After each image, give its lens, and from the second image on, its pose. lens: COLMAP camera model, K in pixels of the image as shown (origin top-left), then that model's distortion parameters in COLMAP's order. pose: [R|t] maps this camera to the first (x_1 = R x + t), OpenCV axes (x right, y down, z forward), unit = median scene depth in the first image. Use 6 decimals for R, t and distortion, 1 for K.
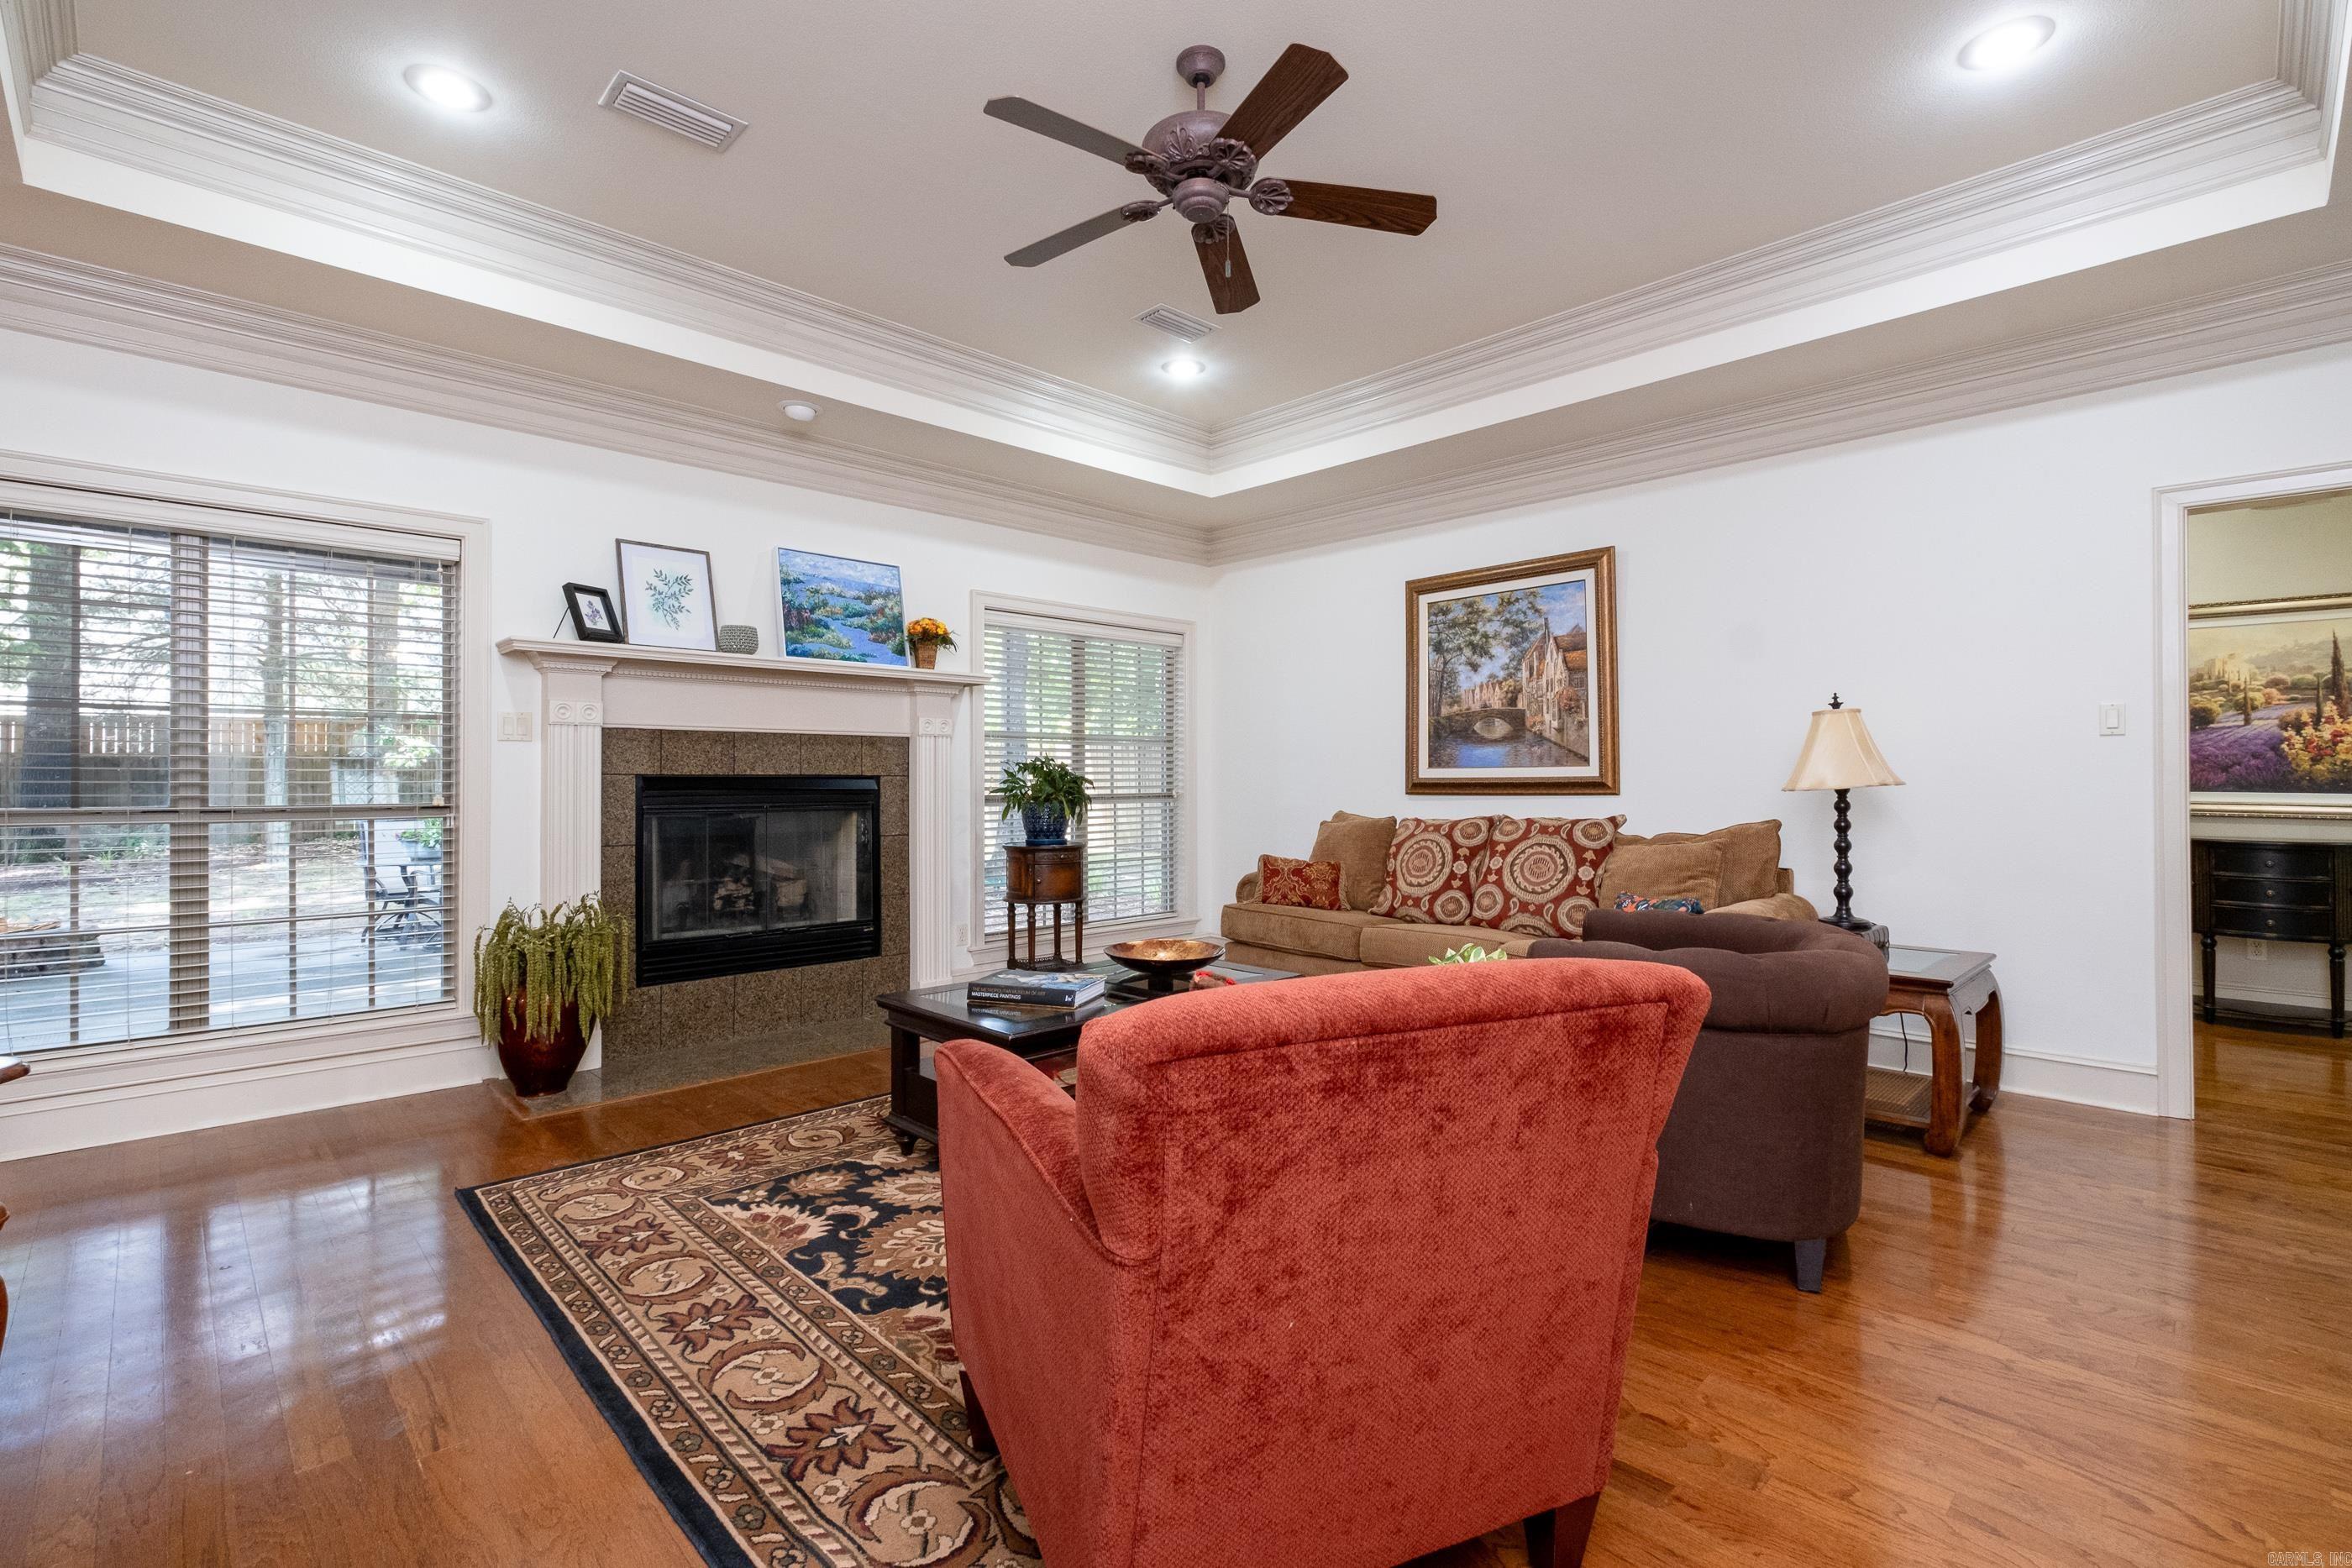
lens RADIAL K [[1048.2, 0, 1175.5], [0, 1048.2, 772.8], [0, 0, 1]] dist [-0.003135, -0.000300]
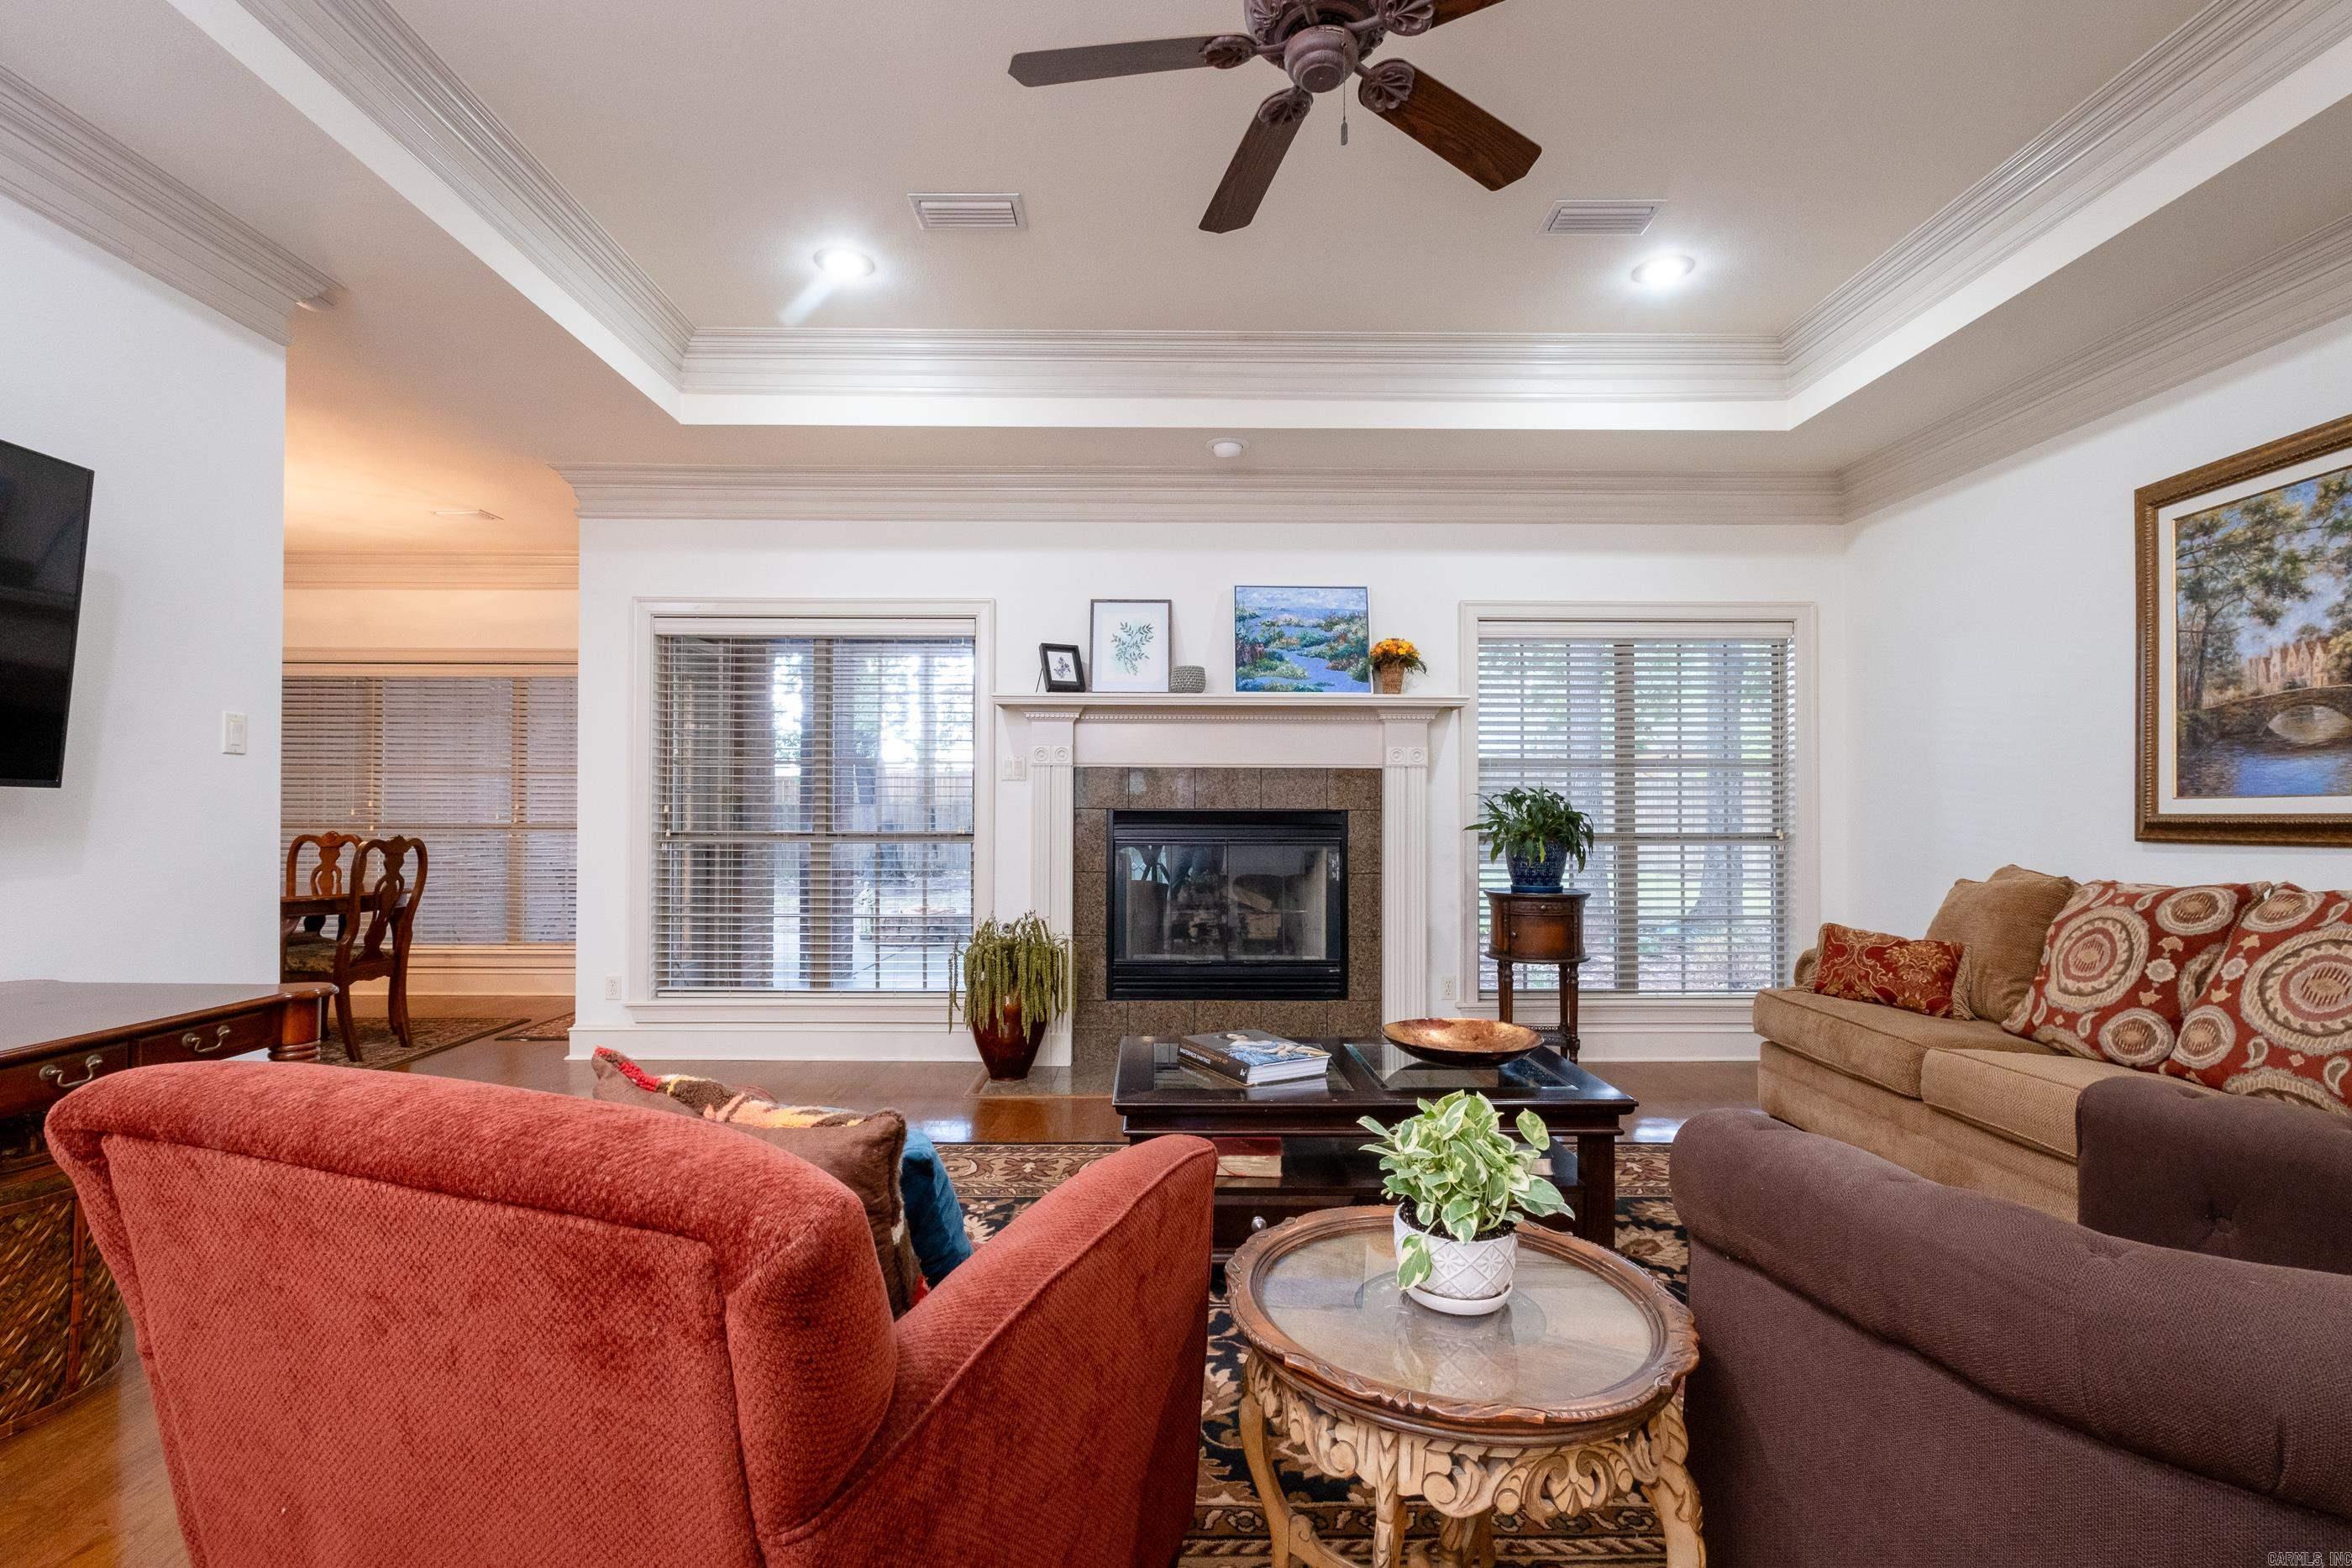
lens RADIAL K [[1048.2, 0, 1172.1], [0, 1048.2, 803.3], [0, 0, 1]] dist [-0.003135, -0.000300]
pose [[0.727517, -0.003654, -0.686080, 0.262260], [0.000579, 0.999989, -0.004711, 0.001057], [0.686090, 0.003030, 0.727511, 0.206029]]
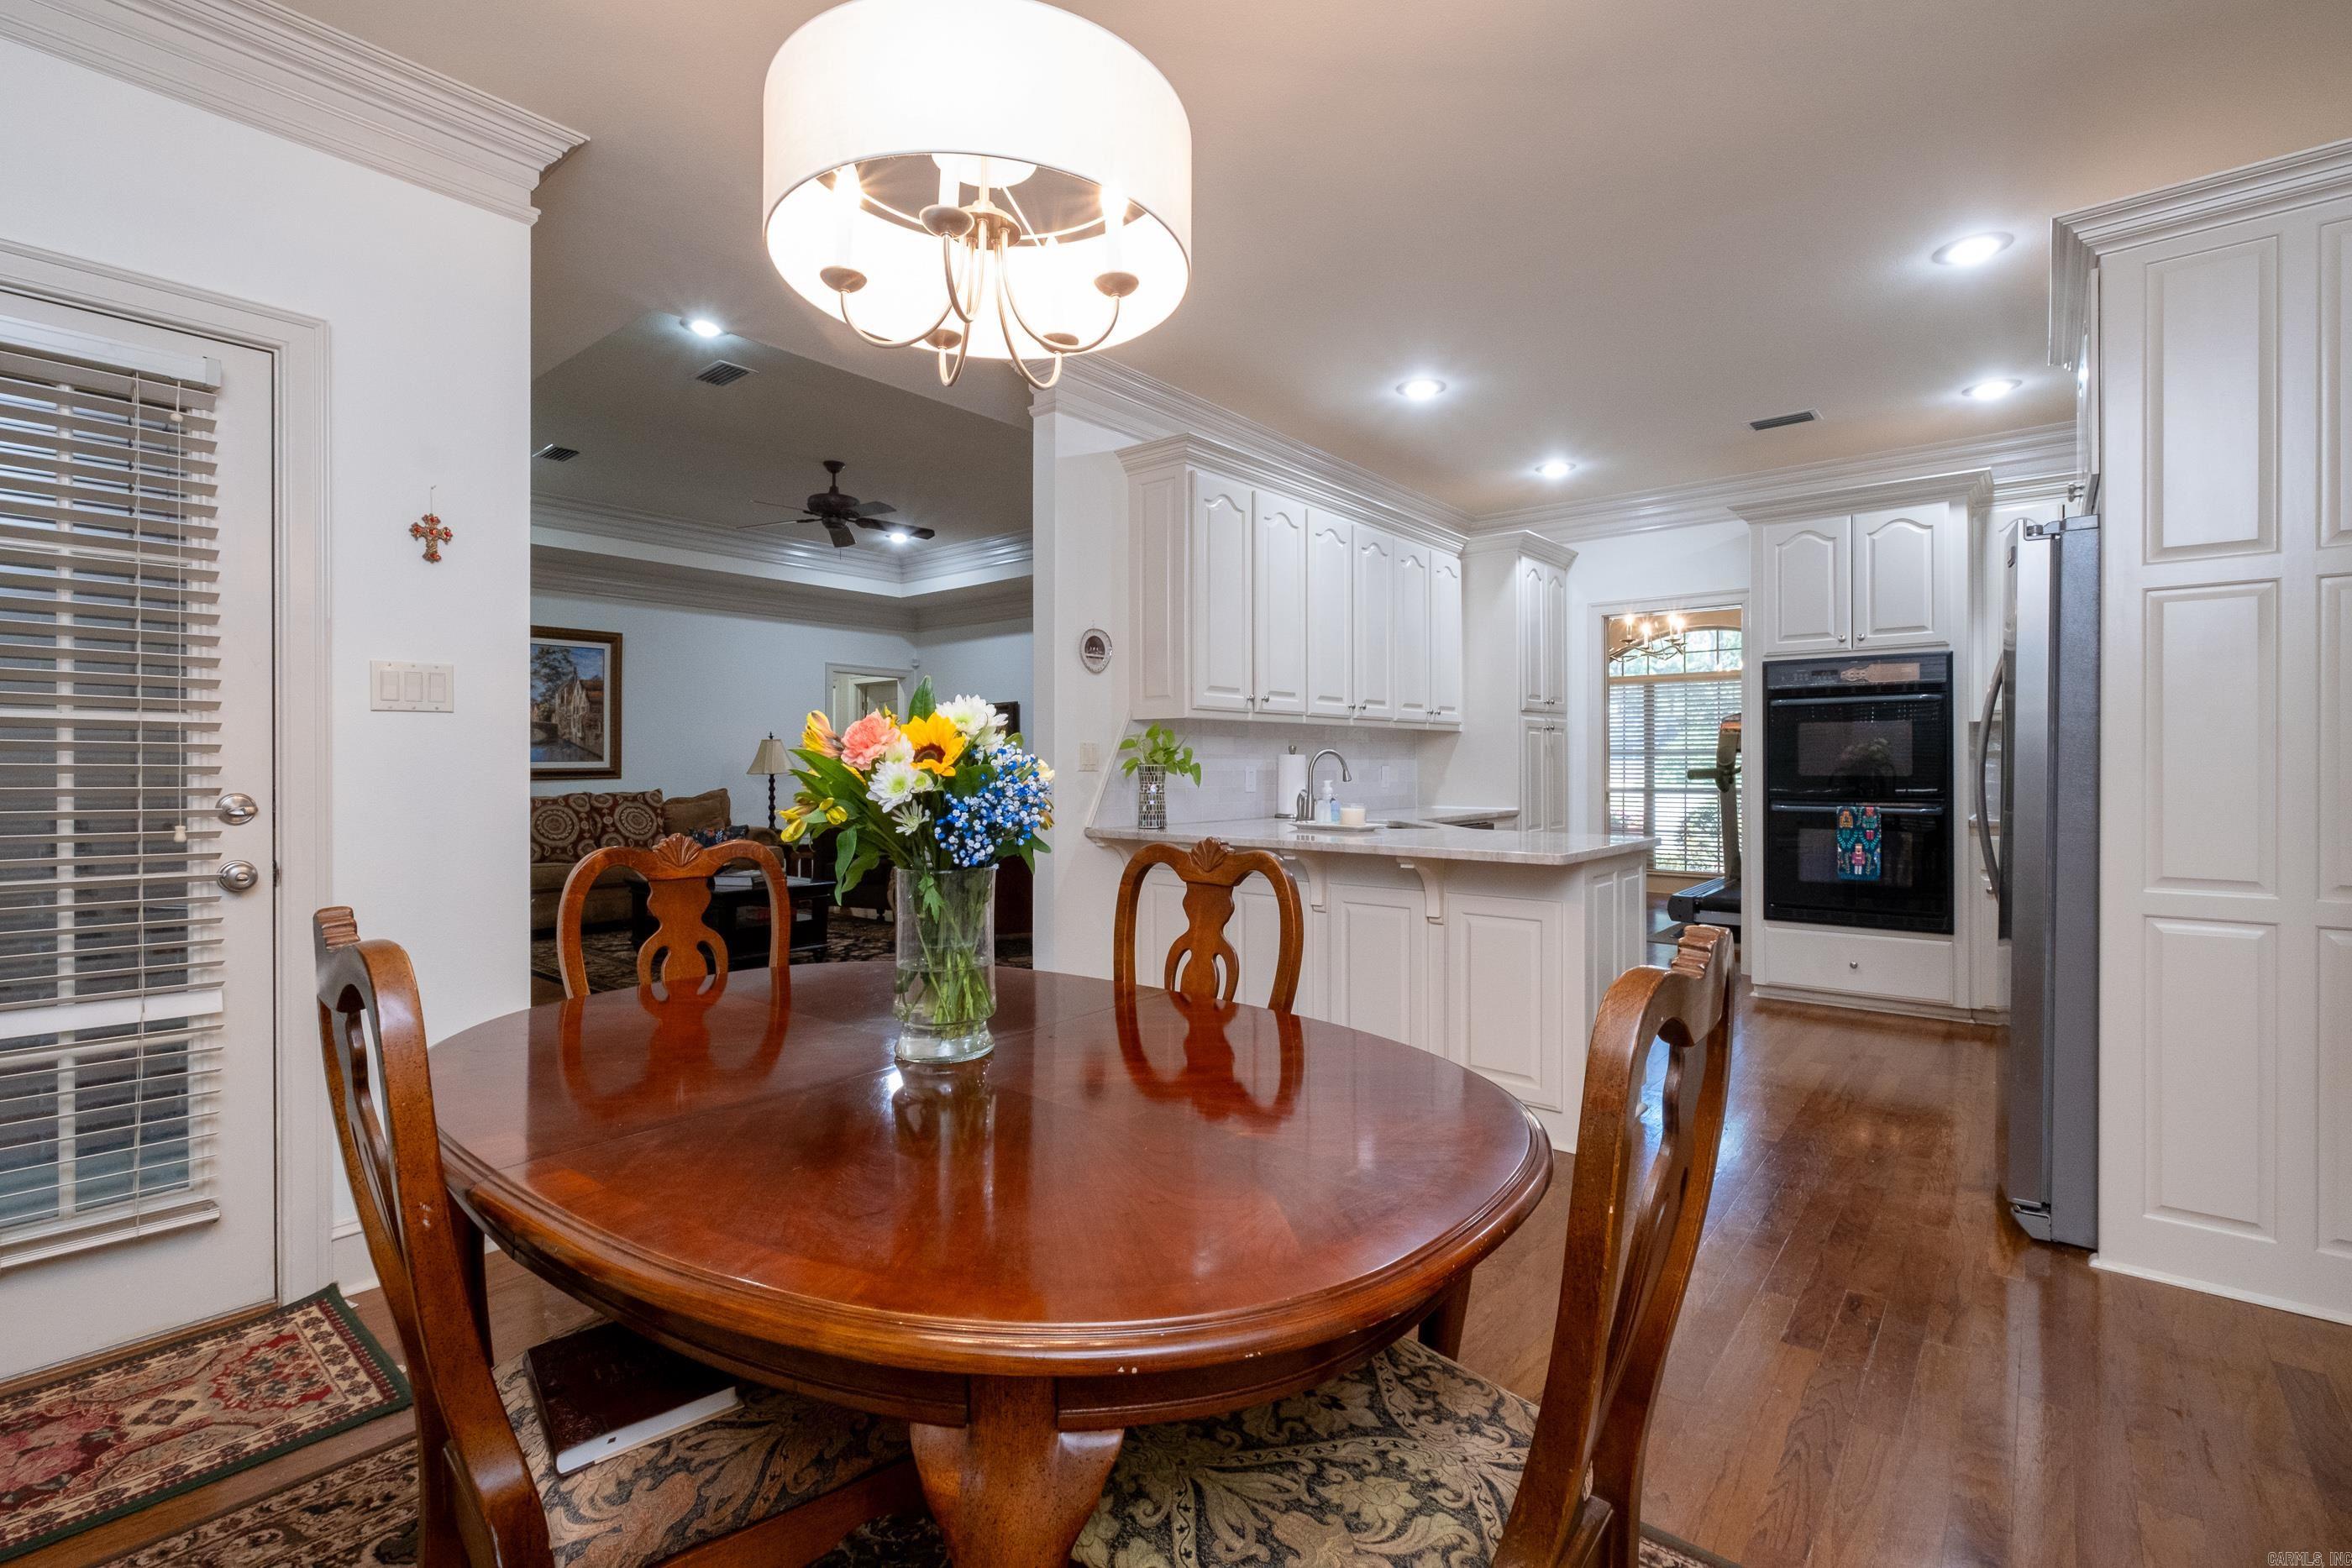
lens RADIAL K [[1048.2, 0, 1176.3], [0, 1048.2, 774.1], [0, 0, 1]] dist [-0.003135, -0.000300]
pose [[-0.105322, -0.004657, 0.994427, -1.351358], [-0.004934, 0.999979, 0.004161, 0.002377], [-0.994426, -0.004468, -0.105342, 0.269272]]
